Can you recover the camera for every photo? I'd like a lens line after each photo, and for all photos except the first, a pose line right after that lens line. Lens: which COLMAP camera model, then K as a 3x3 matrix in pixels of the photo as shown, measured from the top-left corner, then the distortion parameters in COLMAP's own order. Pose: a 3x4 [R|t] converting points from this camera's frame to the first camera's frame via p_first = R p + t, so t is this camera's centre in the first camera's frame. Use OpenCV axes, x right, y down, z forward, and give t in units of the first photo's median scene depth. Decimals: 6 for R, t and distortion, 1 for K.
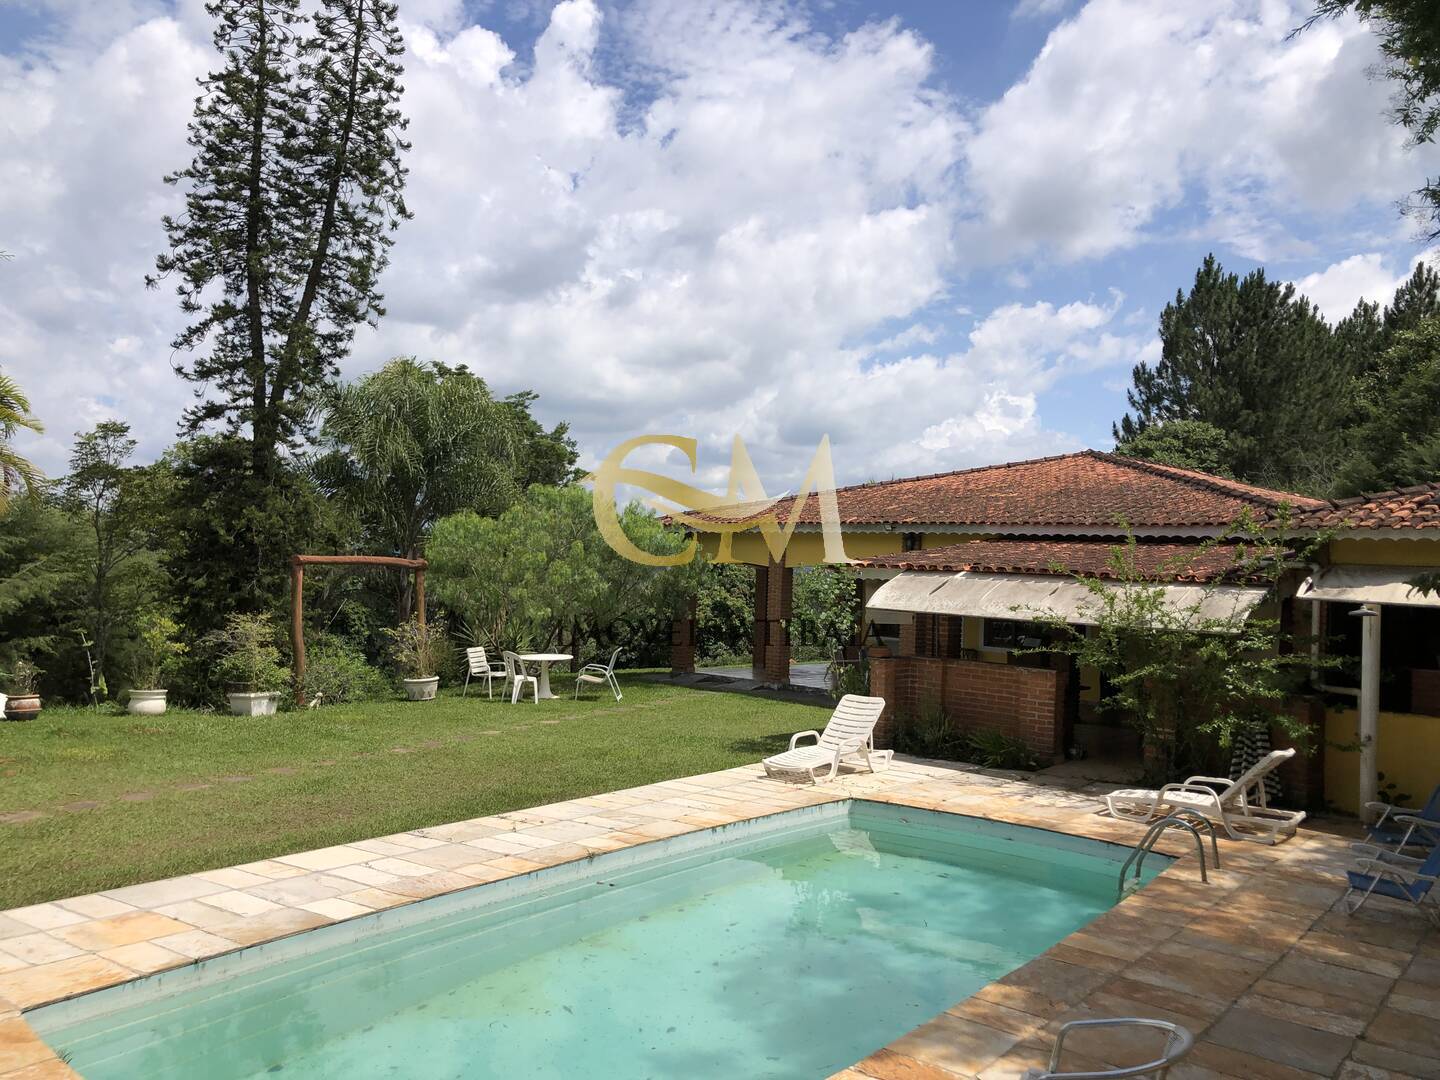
lens RADIAL K [[1196.2, 0, 721.0], [0, 1196.2, 542.4], [0, 0, 1]] dist [0.063521, -0.023438]
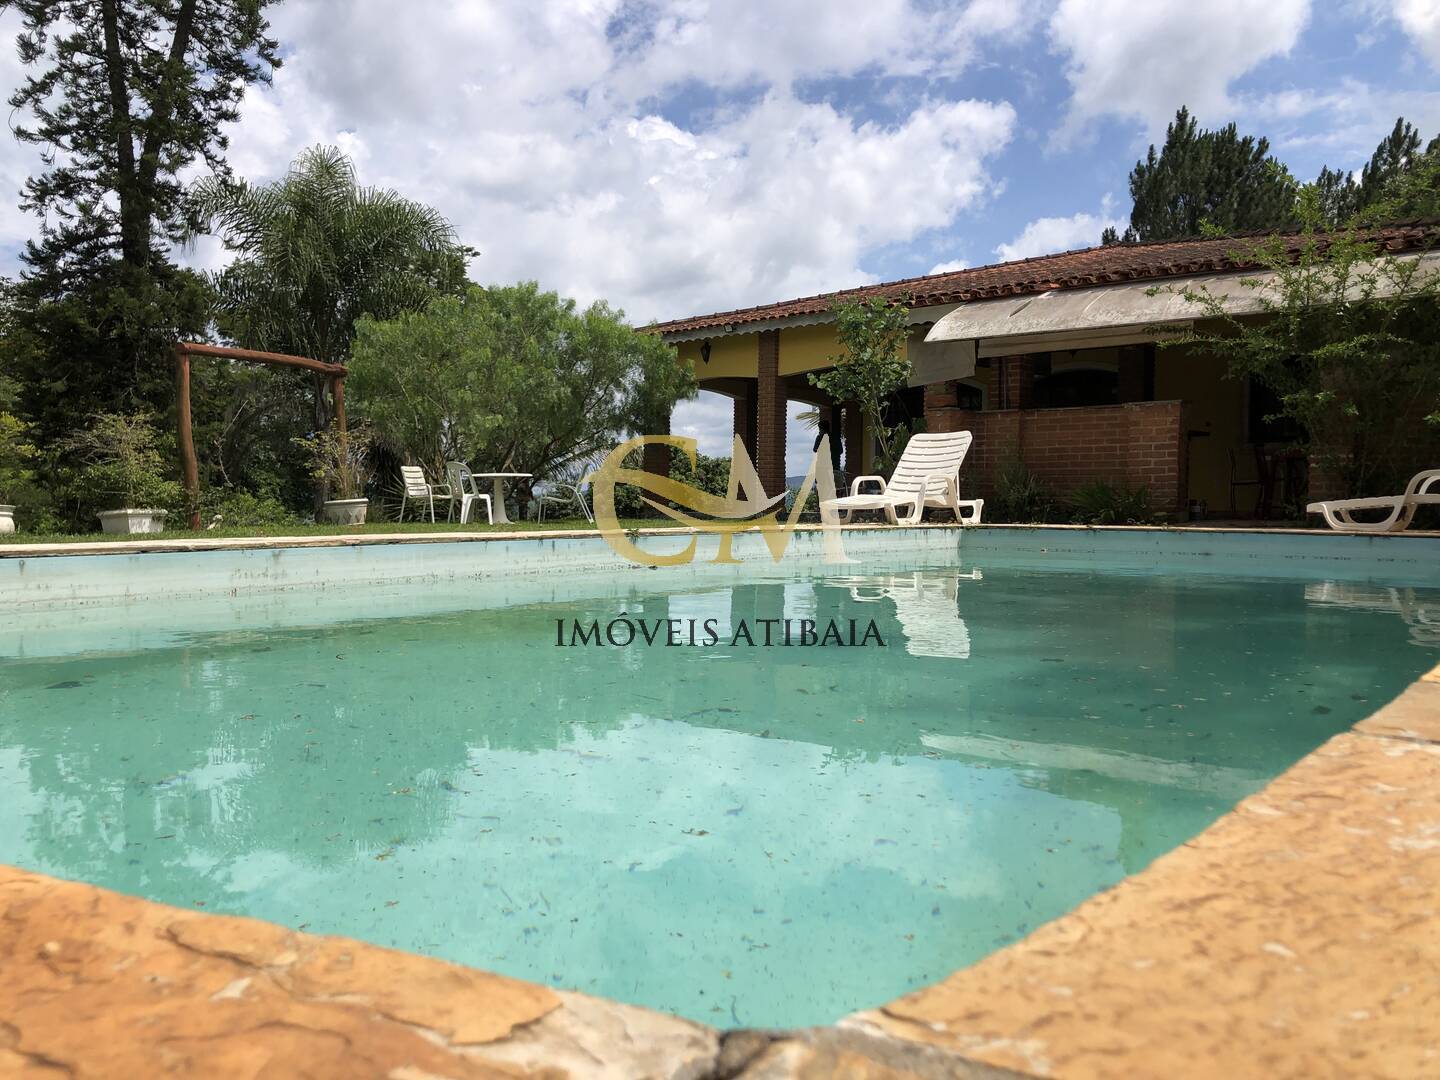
lens RADIAL K [[1196.2, 0, 719.1], [0, 1196.2, 539.4], [0, 0, 1]] dist [0.063521, -0.023438]
pose [[0.997874, -0.026265, 0.059639, -0.045488], [0.023485, 0.998626, 0.046851, 0.104742], [-0.060787, -0.045351, 0.997120, 0.165154]]
